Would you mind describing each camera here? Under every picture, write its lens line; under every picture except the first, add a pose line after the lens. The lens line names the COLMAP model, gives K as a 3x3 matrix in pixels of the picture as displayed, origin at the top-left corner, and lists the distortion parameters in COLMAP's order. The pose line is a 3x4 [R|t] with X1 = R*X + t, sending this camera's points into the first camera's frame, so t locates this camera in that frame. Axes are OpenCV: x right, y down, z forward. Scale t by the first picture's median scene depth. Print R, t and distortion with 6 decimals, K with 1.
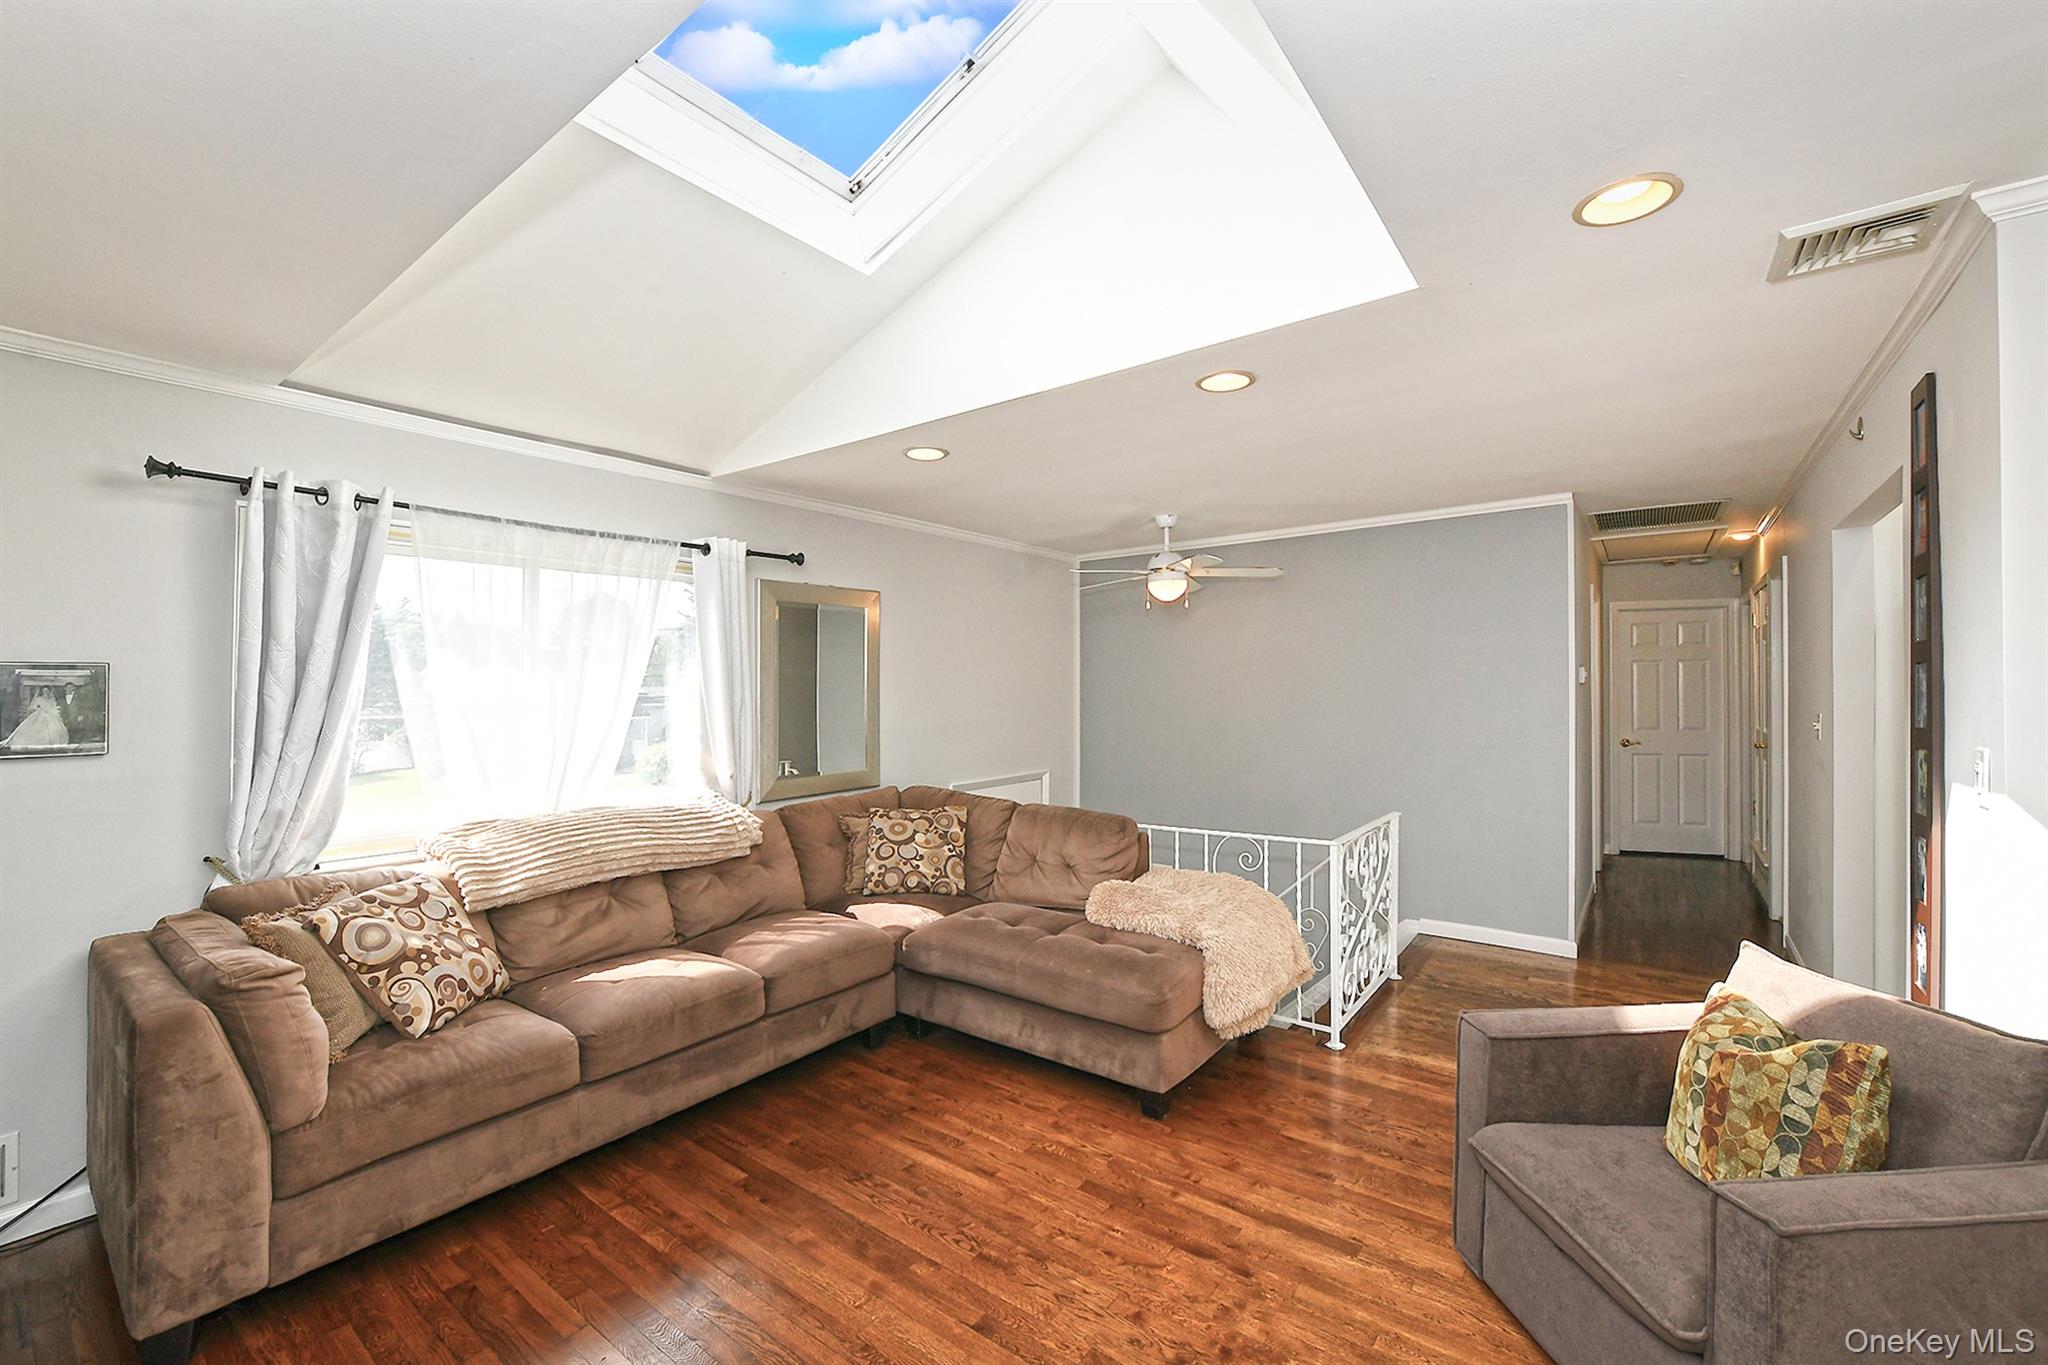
lens RADIAL K [[943.8, 0, 1034.4], [0, 943.8, 671.3], [0, 0, 1]] dist [-0.005075, -0.002796]
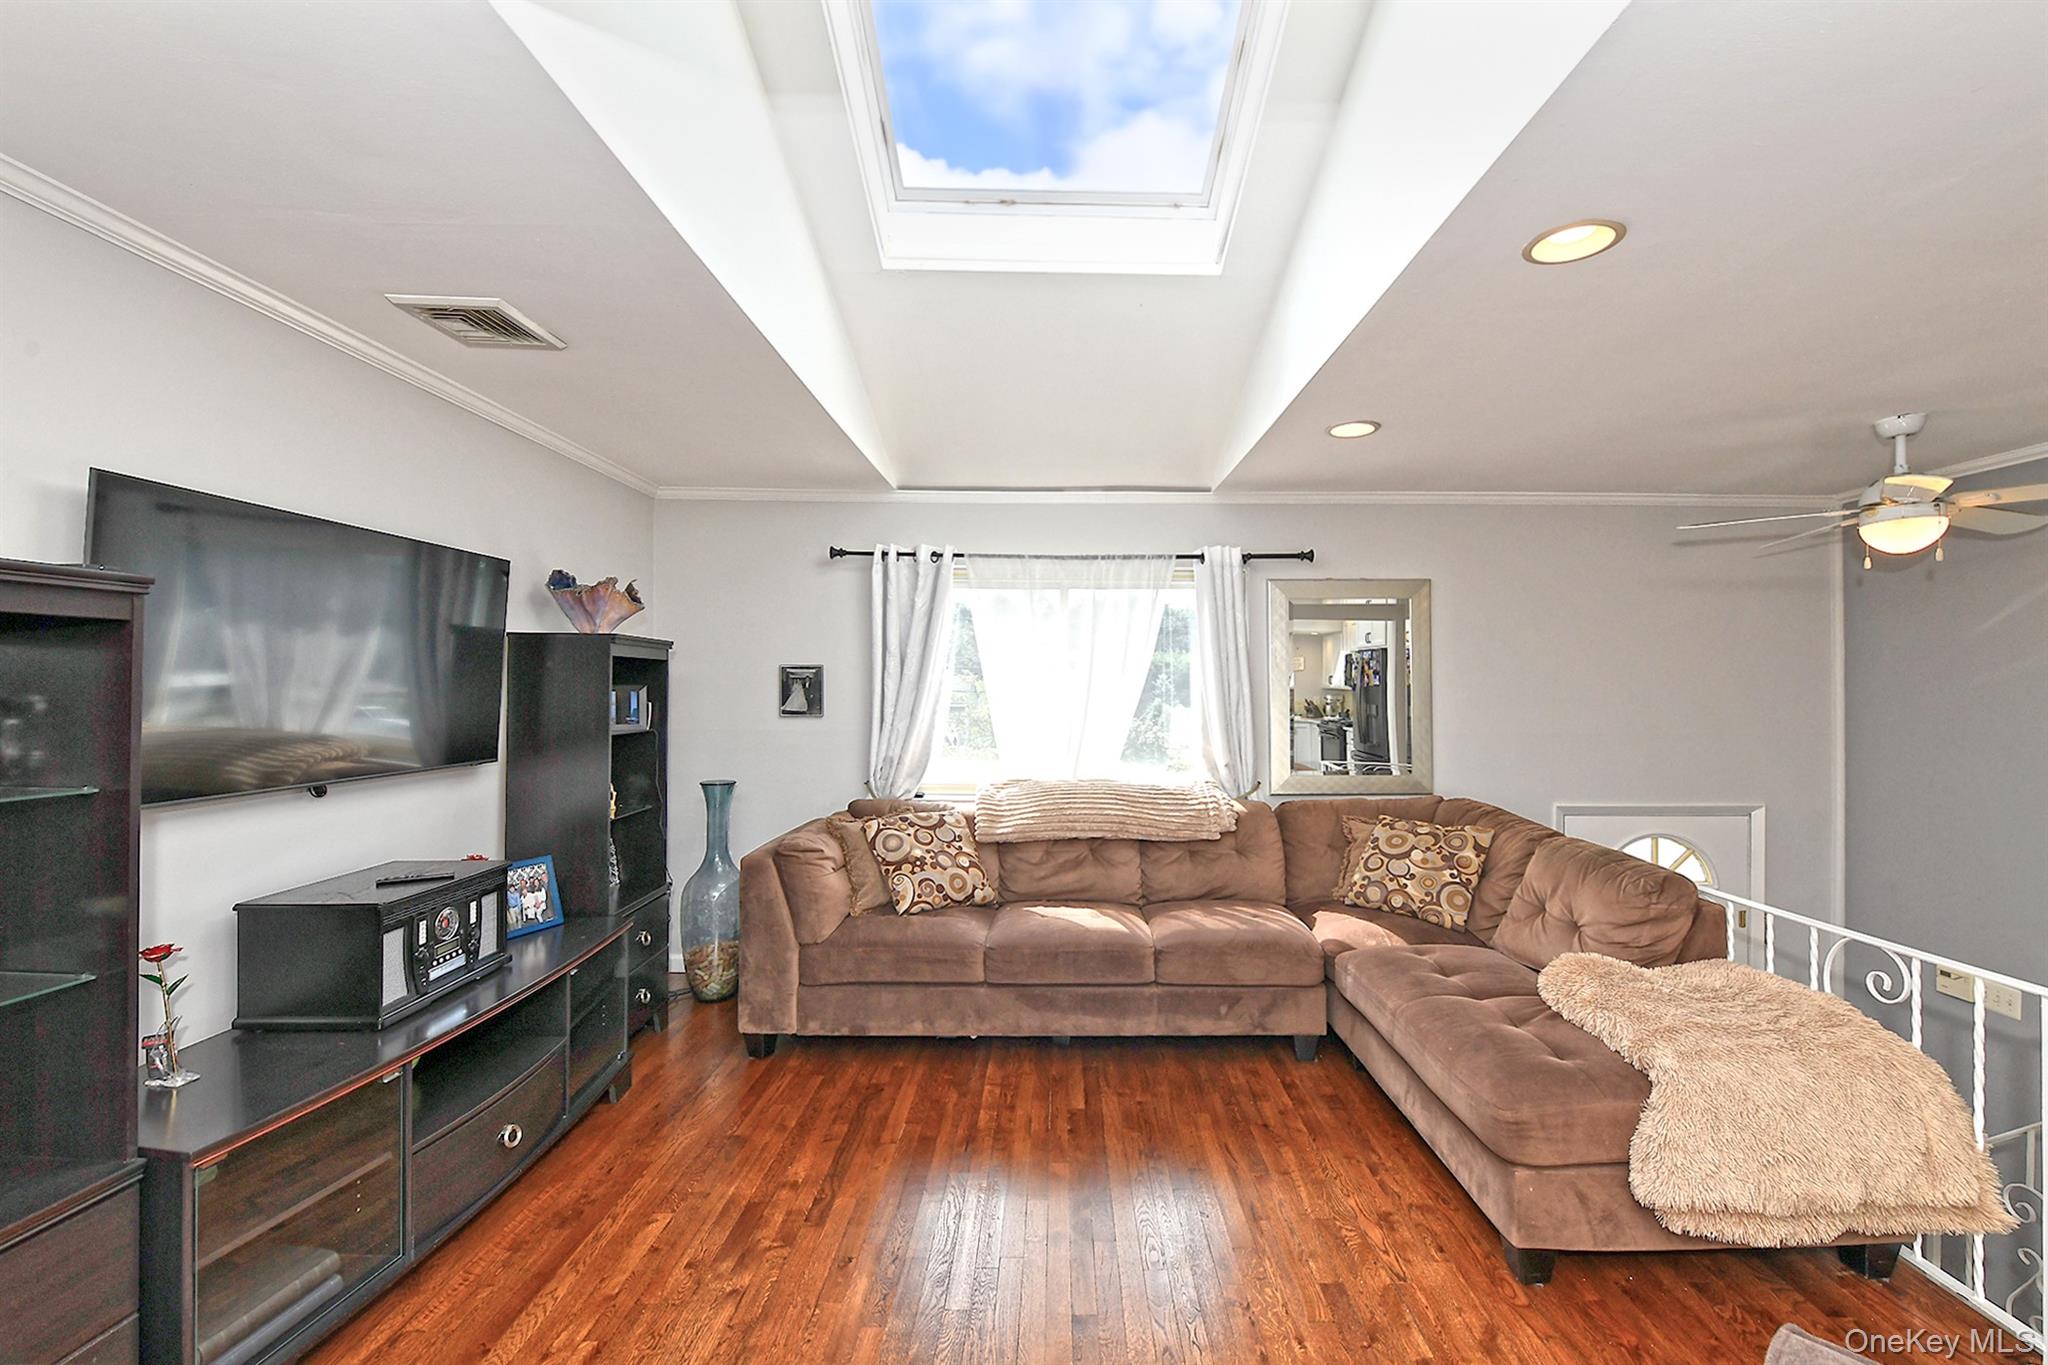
lens RADIAL K [[891.0, 0, 1001.3], [0, 891.0, 660.8], [0, 0, 1]] dist [0.000187, 0.000058]
pose [[0.546458, -0.008230, -0.837446, 0.472587], [0.004313, 0.999966, -0.007013, -0.003073], [0.837475, 0.000220, 0.546475, 0.273584]]
